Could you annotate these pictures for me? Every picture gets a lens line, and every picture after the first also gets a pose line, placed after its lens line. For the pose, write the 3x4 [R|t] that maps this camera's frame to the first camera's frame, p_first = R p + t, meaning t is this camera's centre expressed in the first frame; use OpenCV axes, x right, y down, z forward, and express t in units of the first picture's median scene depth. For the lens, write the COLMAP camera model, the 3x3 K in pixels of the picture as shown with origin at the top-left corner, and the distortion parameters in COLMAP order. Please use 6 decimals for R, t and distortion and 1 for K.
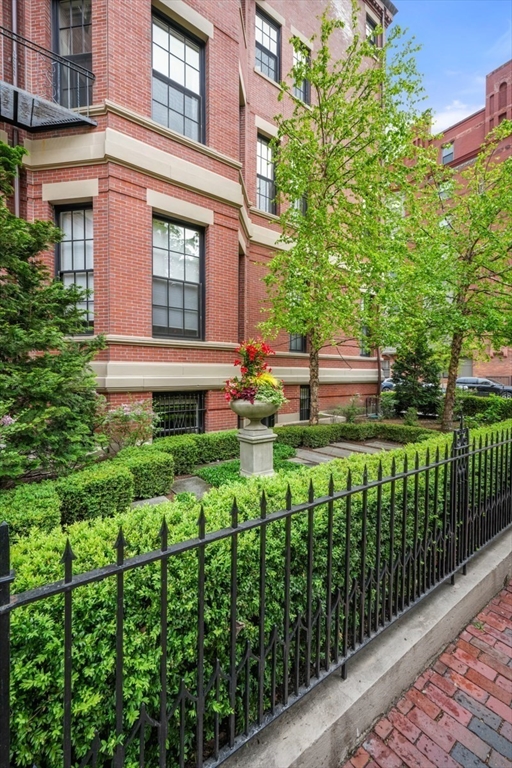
lens RADIAL K [[322.9, 0, 256.0], [0, 322.9, 384.0], [0, 0, 1]] dist [-0.001175, -0.000110]
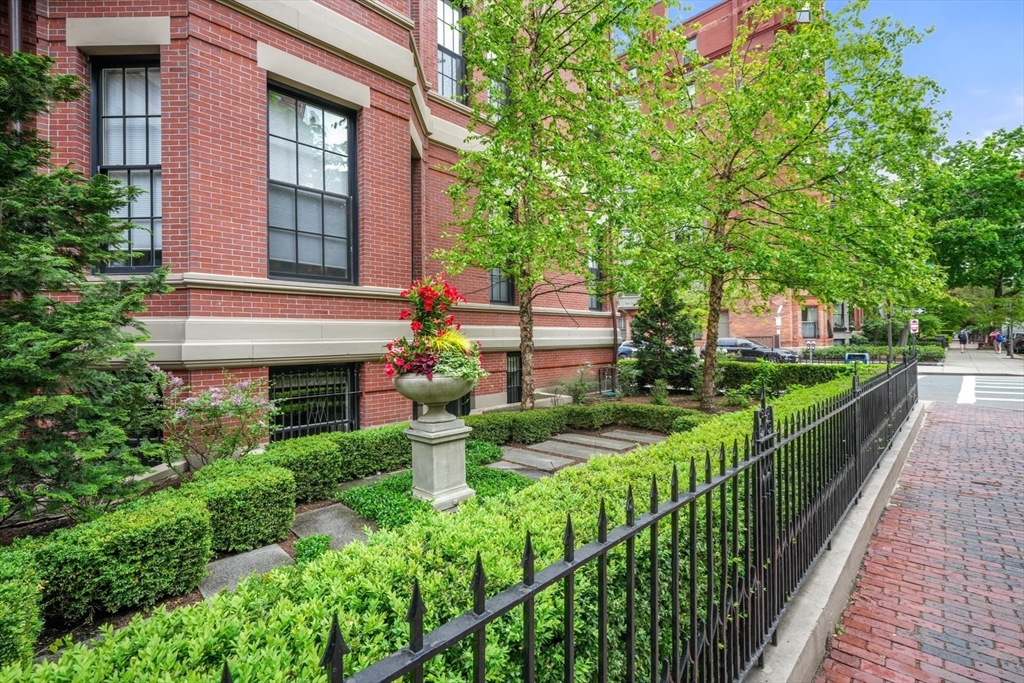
lens RADIAL K [[430.5, 0, 518.2], [0, 430.5, 339.0], [0, 0, 1]] dist [-0.001175, -0.000110]
pose [[0.987035, -0.015074, 0.159793, 0.018668], [0.021147, 0.999115, -0.036370, 0.012344], [-0.159103, 0.039278, 0.986480, 0.114627]]
